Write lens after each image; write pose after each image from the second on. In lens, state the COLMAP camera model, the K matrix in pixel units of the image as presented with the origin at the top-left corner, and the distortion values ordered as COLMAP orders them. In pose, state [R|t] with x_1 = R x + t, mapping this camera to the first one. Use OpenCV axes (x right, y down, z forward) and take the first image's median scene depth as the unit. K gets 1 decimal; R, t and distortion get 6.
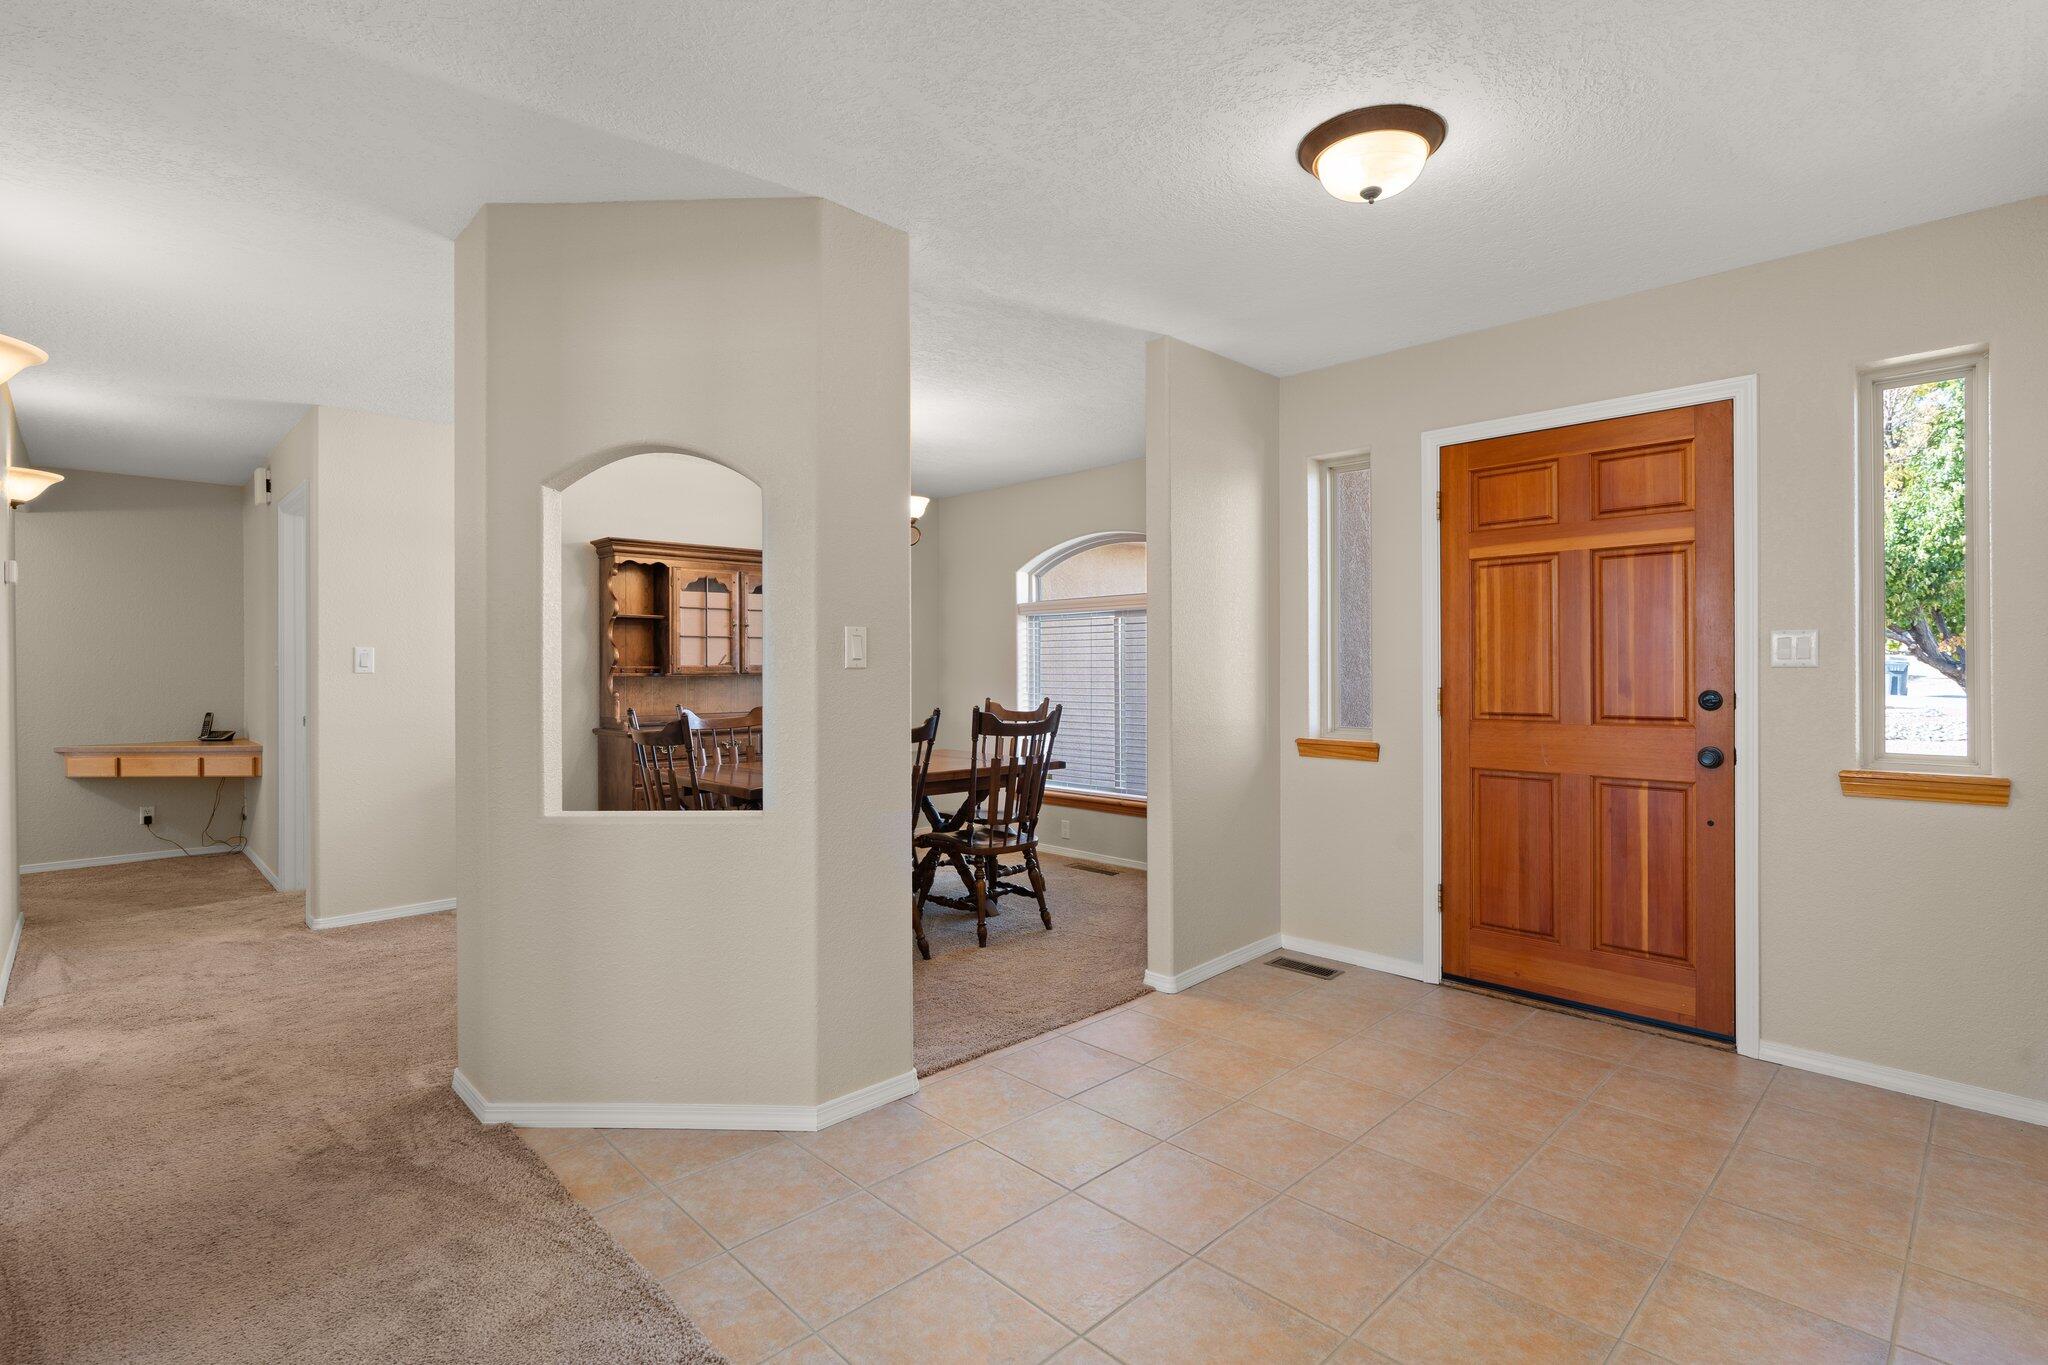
lens RADIAL K [[977.3, 0, 1005.5], [0, 977.3, 675.6], [0, 0, 1]] dist [-0.001975, -0.000648]
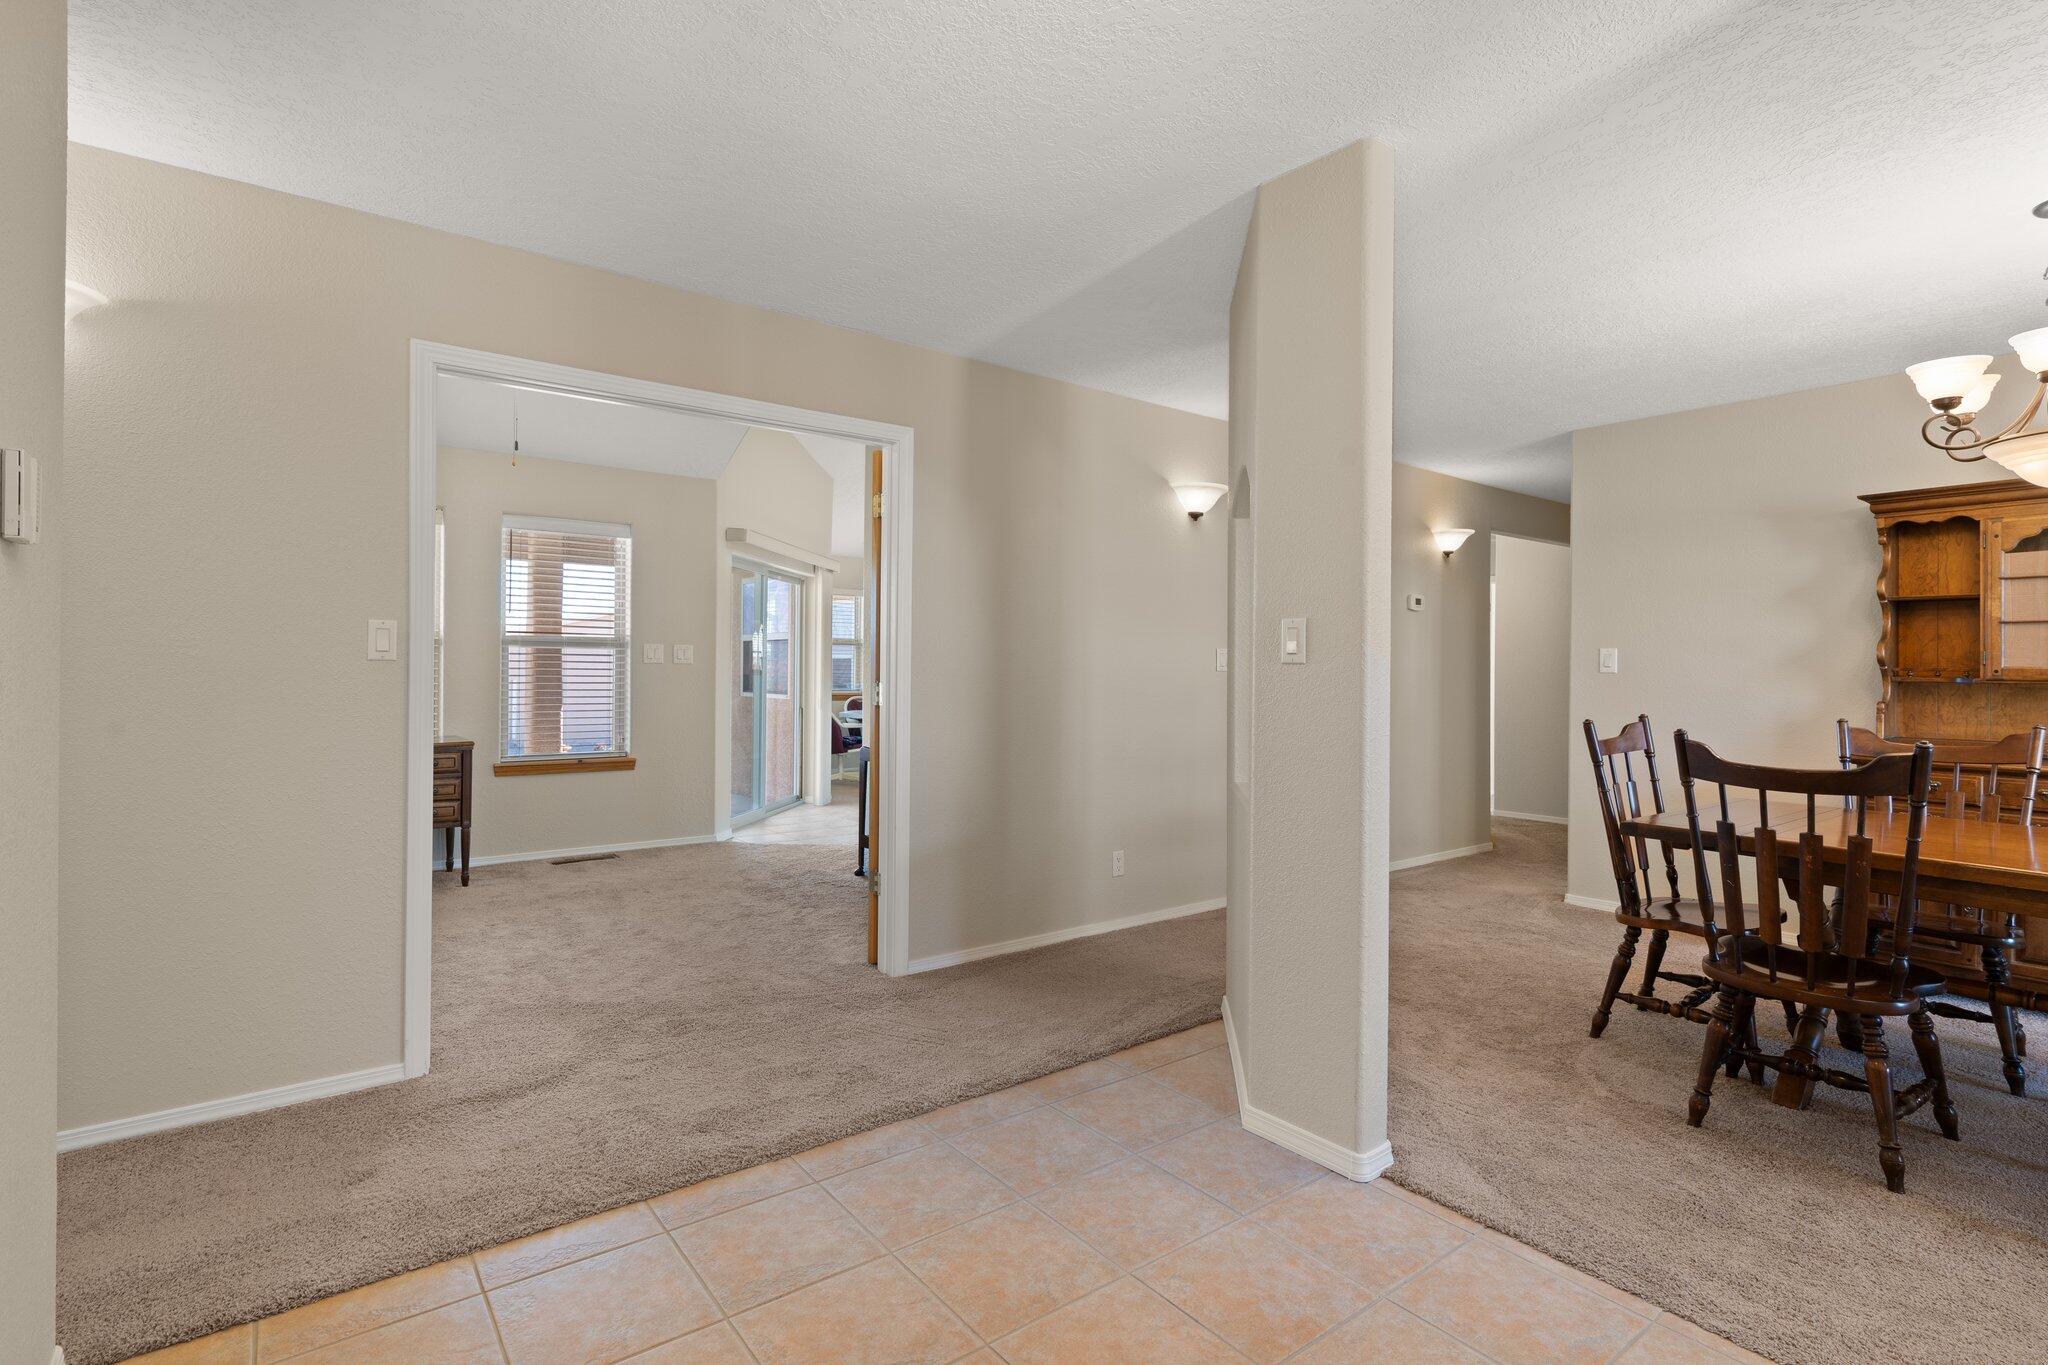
lens RADIAL K [[977.3, 0, 1028.6], [0, 977.3, 665.7], [0, 0, 1]] dist [-0.001975, -0.000648]
pose [[-0.098970, -0.000071, -0.995090, 0.379196], [-0.016544, 0.999862, 0.001575, -0.001368], [0.994953, 0.016619, -0.098957, 0.404703]]
